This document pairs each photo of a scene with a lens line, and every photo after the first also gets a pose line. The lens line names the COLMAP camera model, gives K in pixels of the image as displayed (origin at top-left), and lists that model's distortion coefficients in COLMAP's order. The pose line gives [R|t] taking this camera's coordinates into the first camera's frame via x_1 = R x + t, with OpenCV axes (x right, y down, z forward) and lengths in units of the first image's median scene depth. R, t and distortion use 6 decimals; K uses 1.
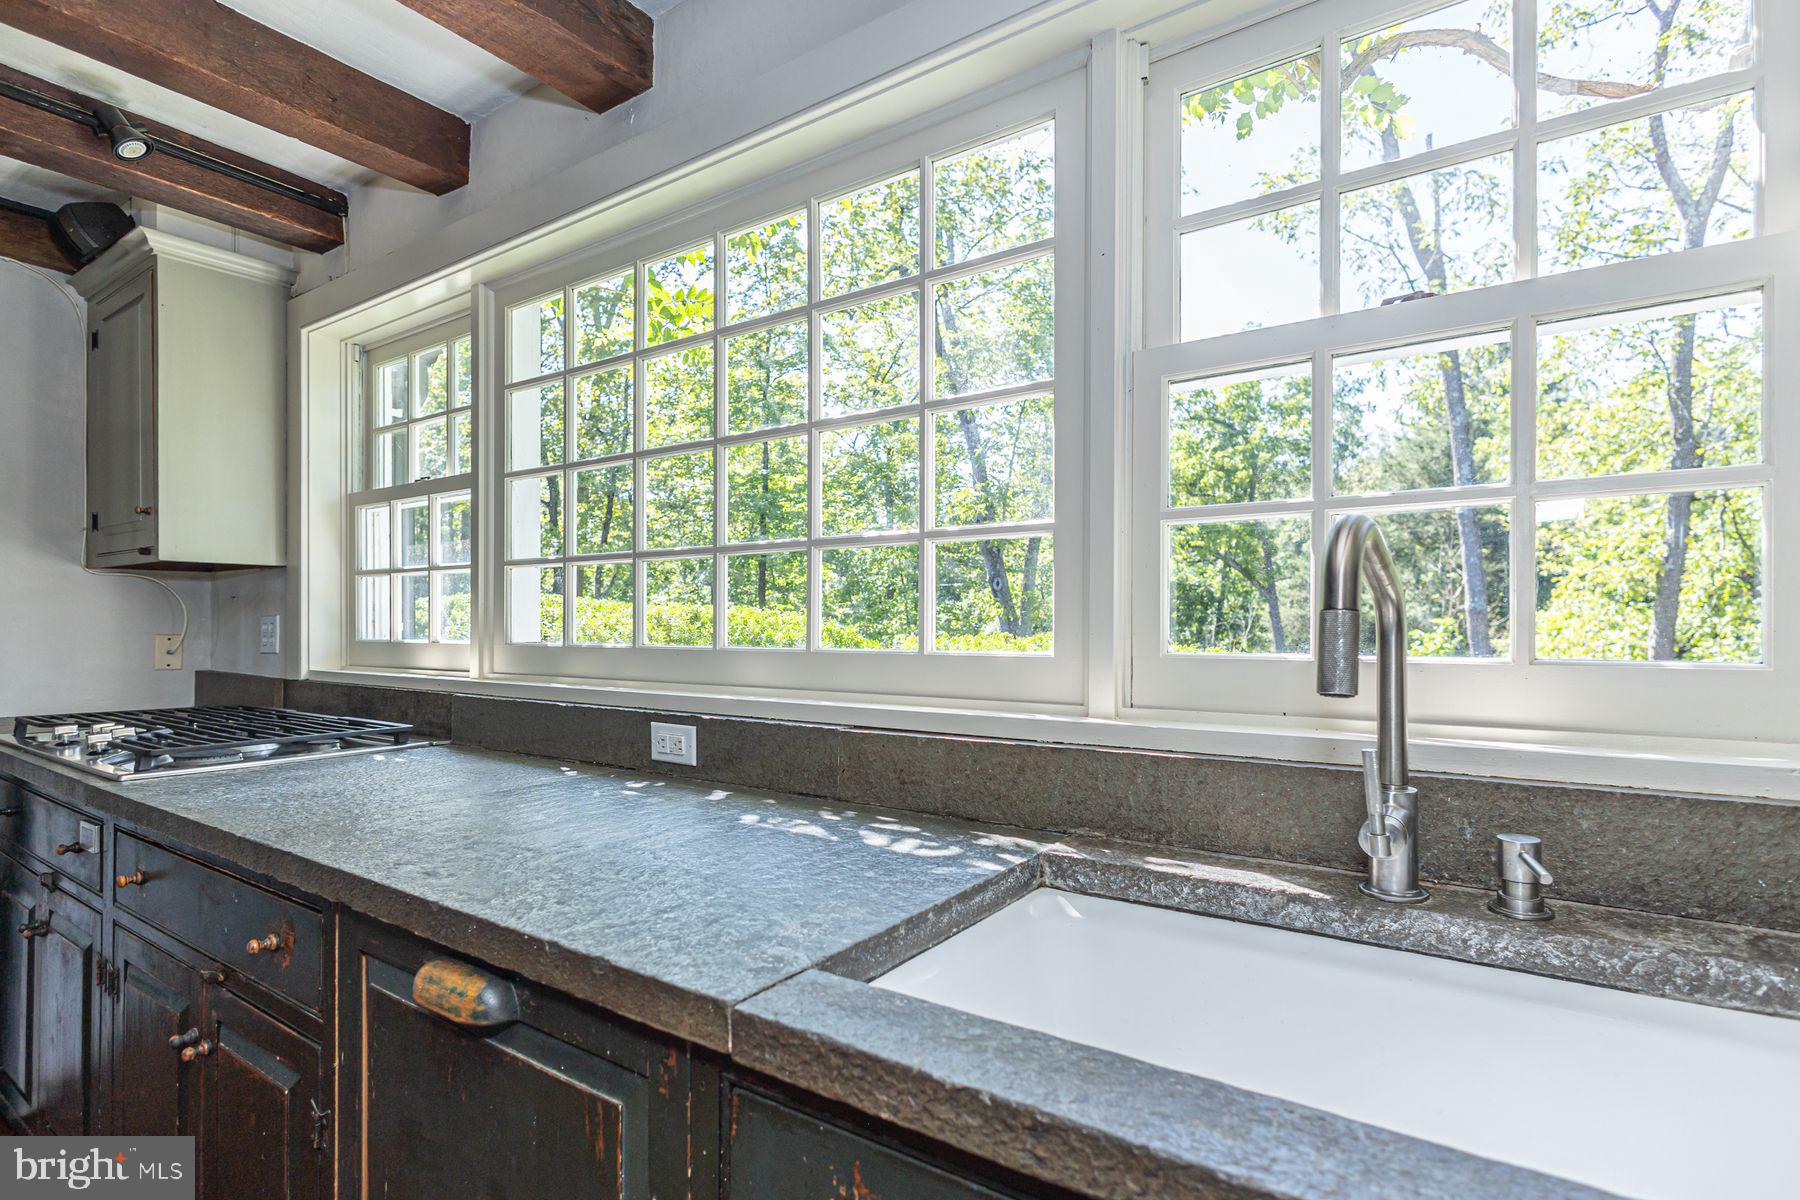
lens RADIAL K [[880.6, 0, 904.6], [0, 880.6, 617.3], [0, 0, 1]] dist [-0.000481, -0.000179]
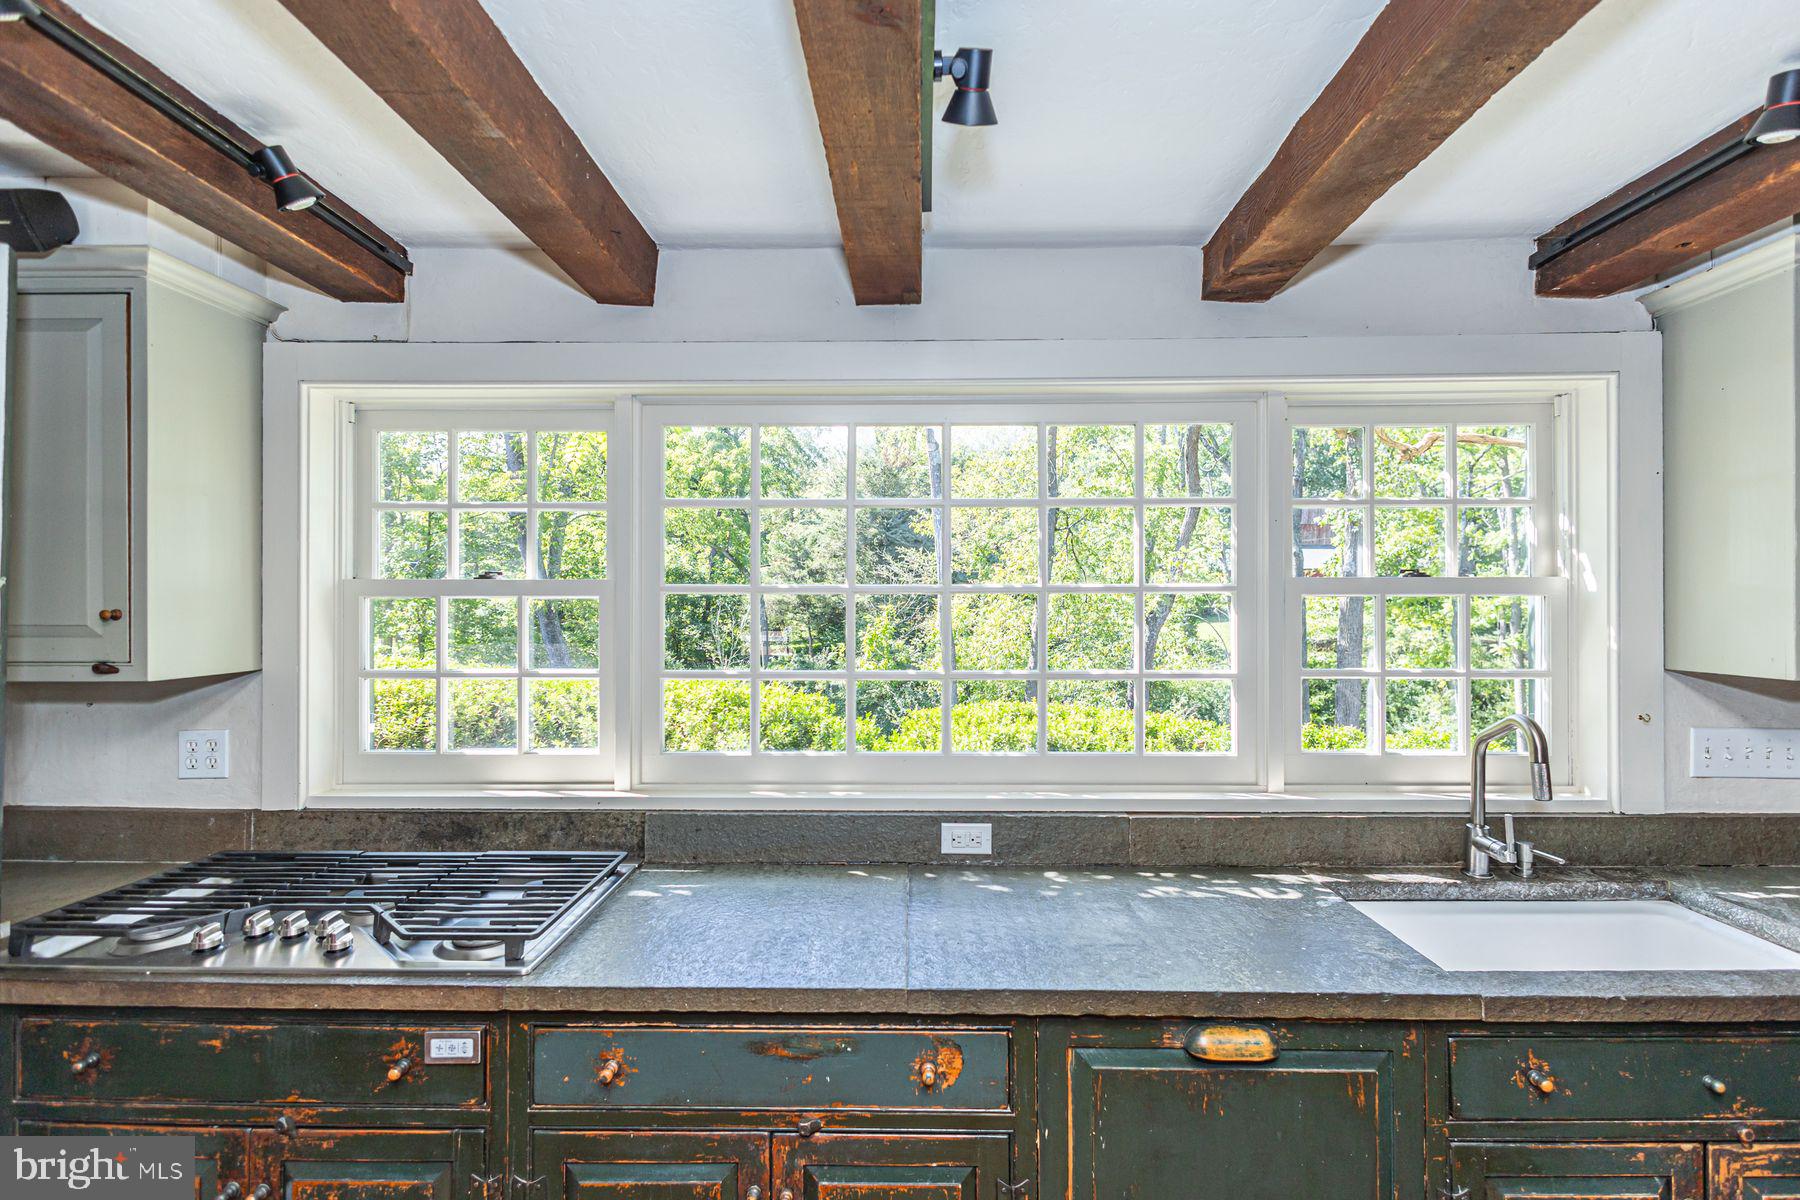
lens RADIAL K [[832.6, 0, 900.0], [0, 832.6, 600.0], [0, 0, 1]] dist [-0.000022, -0.000150]
pose [[0.833490, 0.005666, 0.552506, -1.193779], [-0.007036, 0.999975, 0.000359, -0.236711], [-0.552490, -0.004187, 0.833509, 0.062841]]
